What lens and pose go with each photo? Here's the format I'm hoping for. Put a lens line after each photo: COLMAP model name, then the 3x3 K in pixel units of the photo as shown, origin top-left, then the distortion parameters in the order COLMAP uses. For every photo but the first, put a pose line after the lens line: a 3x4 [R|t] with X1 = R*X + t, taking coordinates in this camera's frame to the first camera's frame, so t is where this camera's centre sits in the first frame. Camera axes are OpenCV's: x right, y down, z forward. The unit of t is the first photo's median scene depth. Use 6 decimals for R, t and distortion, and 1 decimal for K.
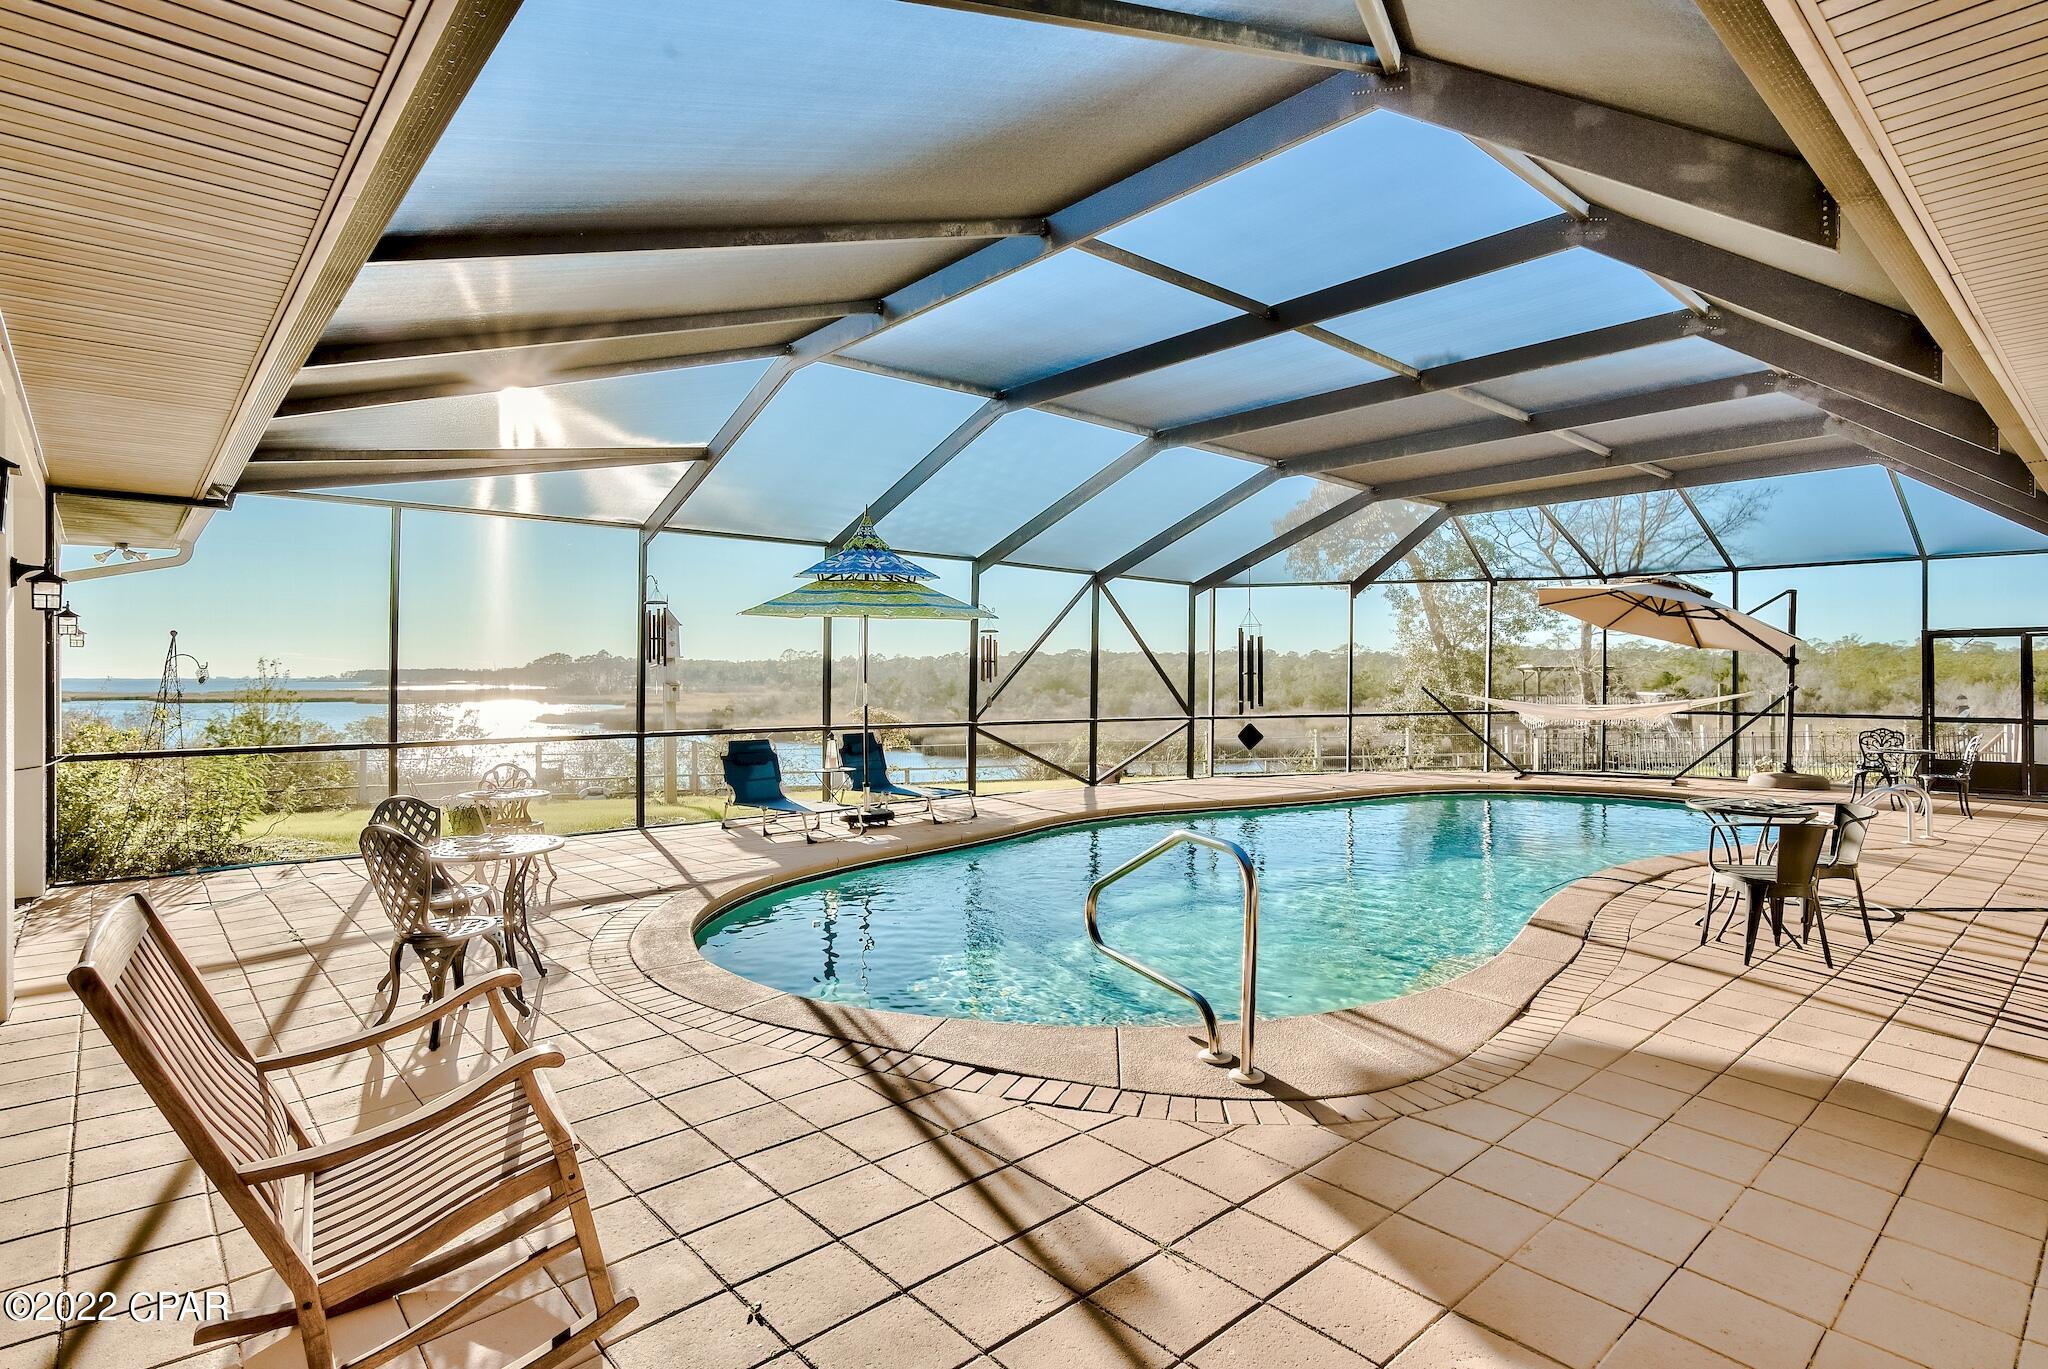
lens RADIAL K [[1004.2, 0, 1019.9], [0, 1004.2, 678.3], [0, 0, 1]] dist [-0.005767, 0.000596]
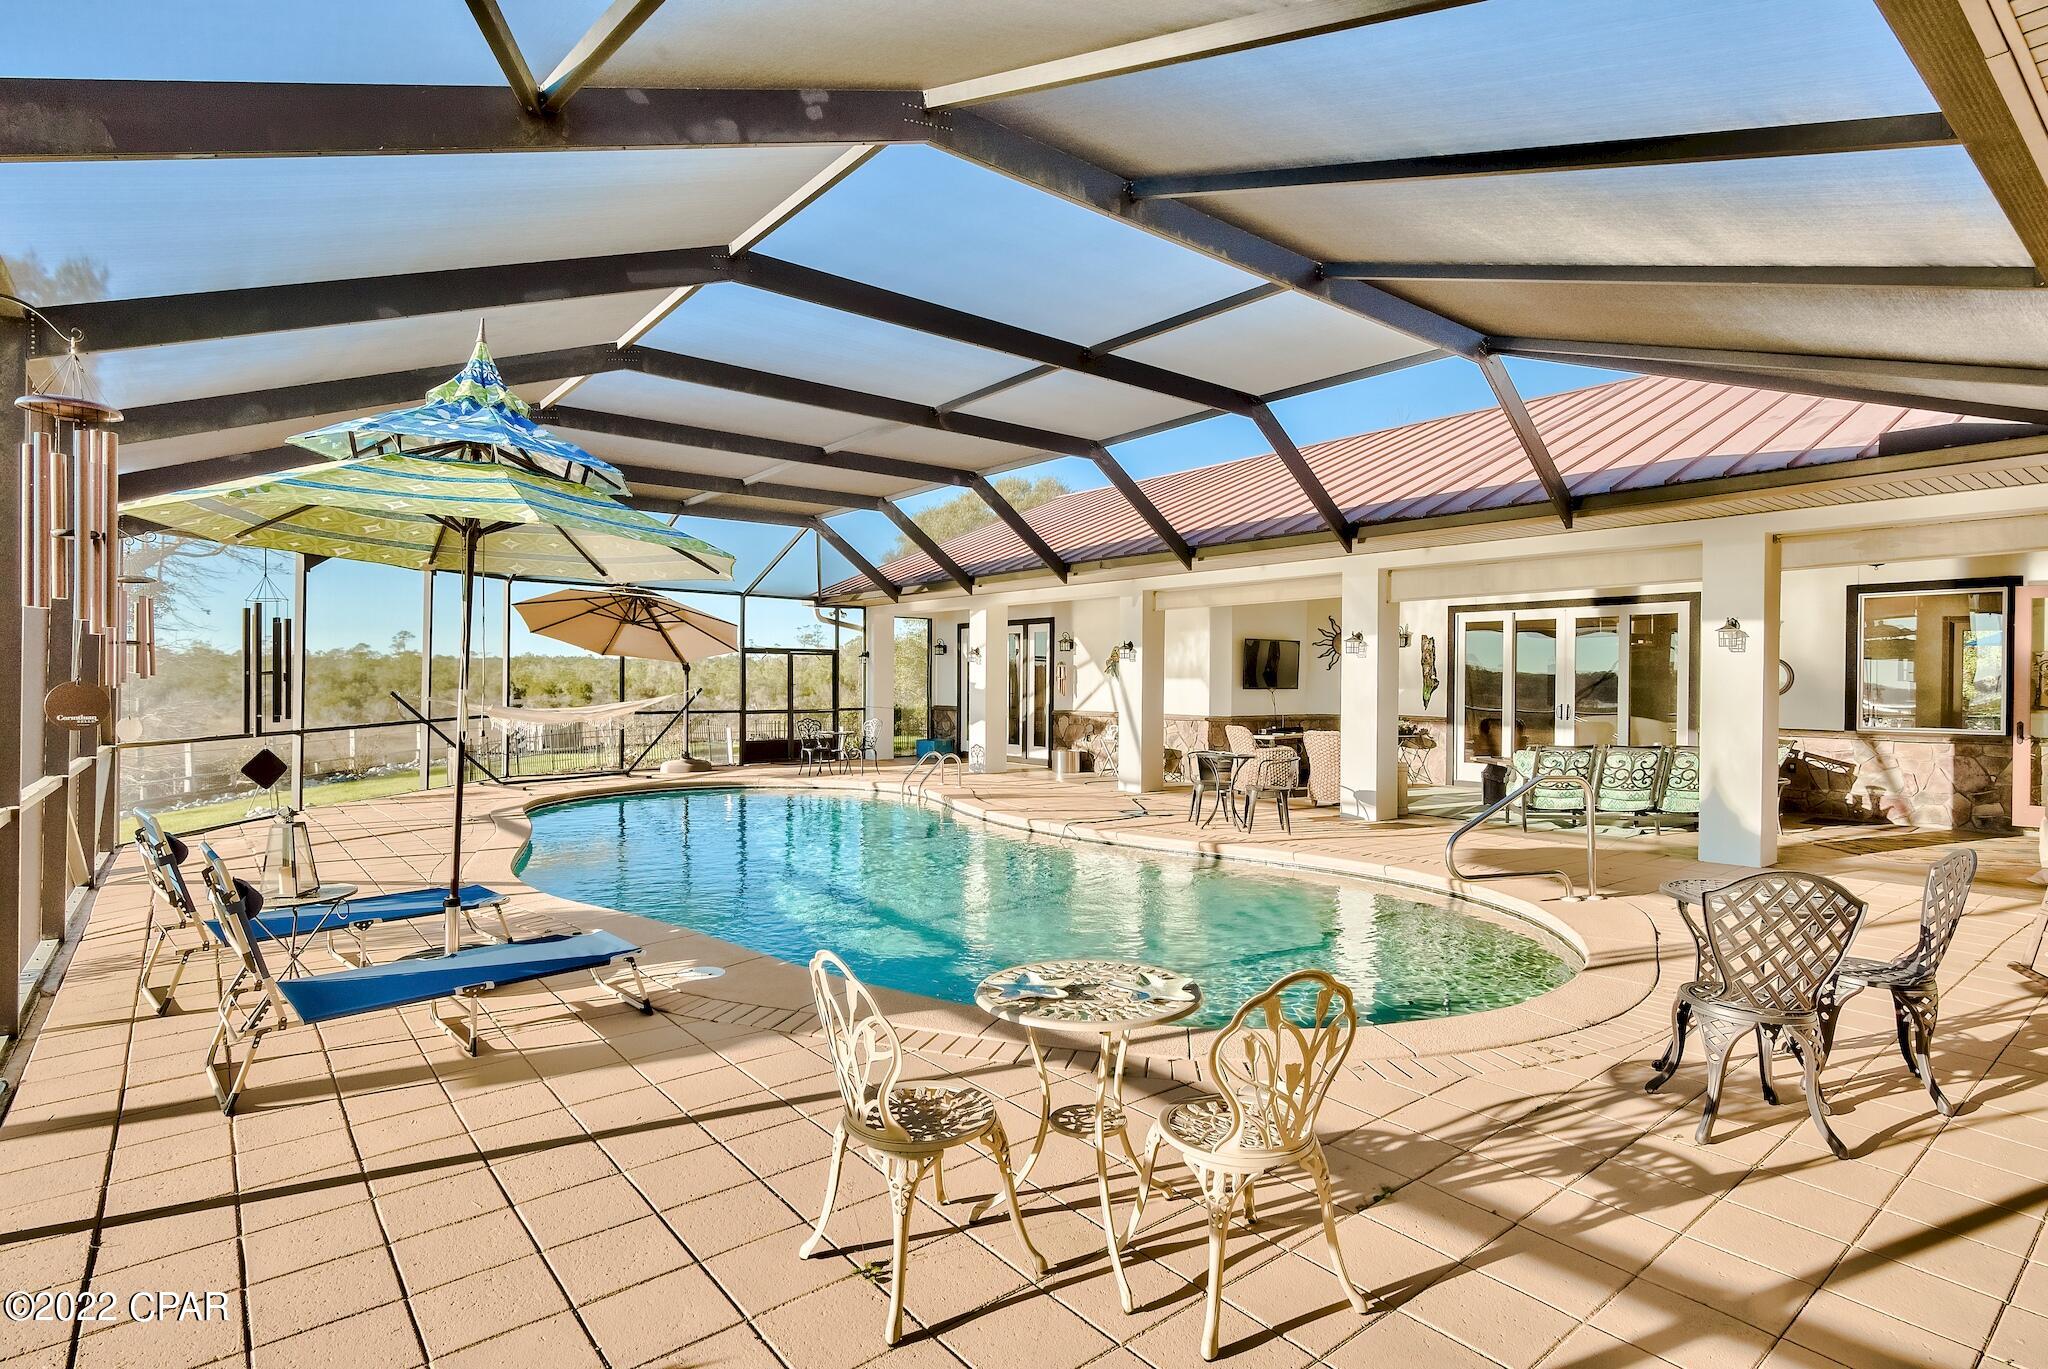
lens RADIAL K [[1004.2, 0, 1030.1], [0, 1004.2, 686.7], [0, 0, 1]] dist [-0.005767, 0.000596]
pose [[0.040872, -0.001332, 0.999163, -0.493011], [-0.000328, 0.999999, 0.001346, 0.004555], [-0.999164, -0.000383, 0.040872, 0.572973]]
